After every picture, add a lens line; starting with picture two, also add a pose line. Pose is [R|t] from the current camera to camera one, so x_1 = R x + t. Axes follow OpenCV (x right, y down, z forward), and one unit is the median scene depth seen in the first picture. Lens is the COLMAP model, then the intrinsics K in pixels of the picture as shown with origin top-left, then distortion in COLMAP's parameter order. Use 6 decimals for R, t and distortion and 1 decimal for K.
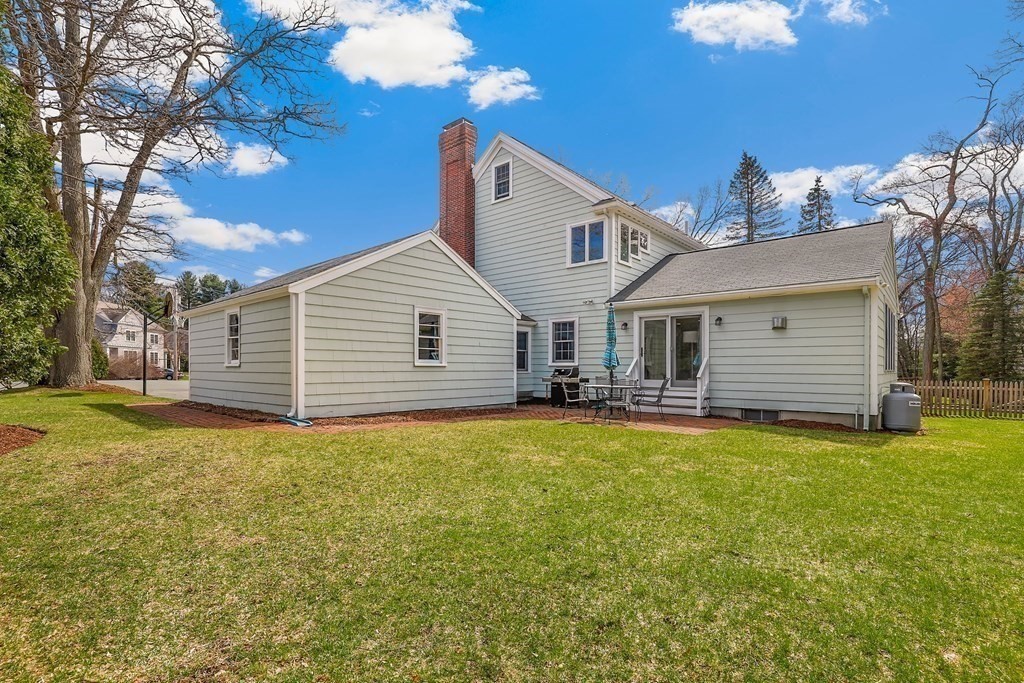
lens RADIAL K [[471.1, 0, 512.0], [0, 471.1, 341.5], [0, 0, 1]] dist [-0.004899, 0.000091]
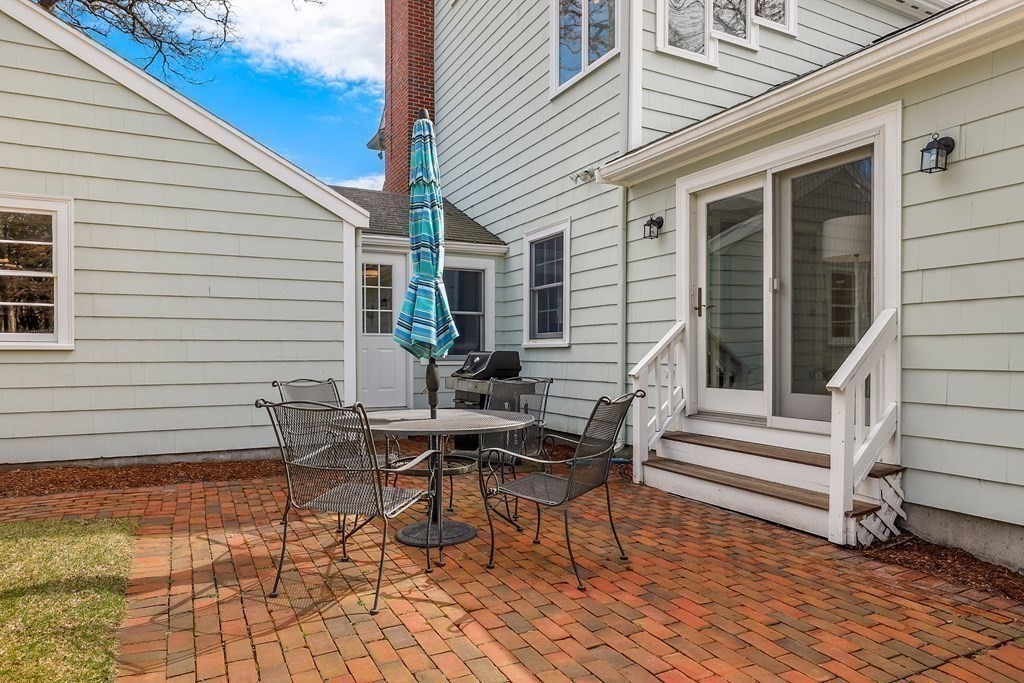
lens RADIAL K [[636.3, 0, 512.0], [0, 636.3, 341.5], [0, 0, 1]] dist [-0.004796, -0.000515]
pose [[0.930492, -0.012216, -0.366109, 0.319153], [0.025461, 0.999183, 0.031372, 0.032883], [0.365426, -0.038513, 0.930043, 0.554182]]
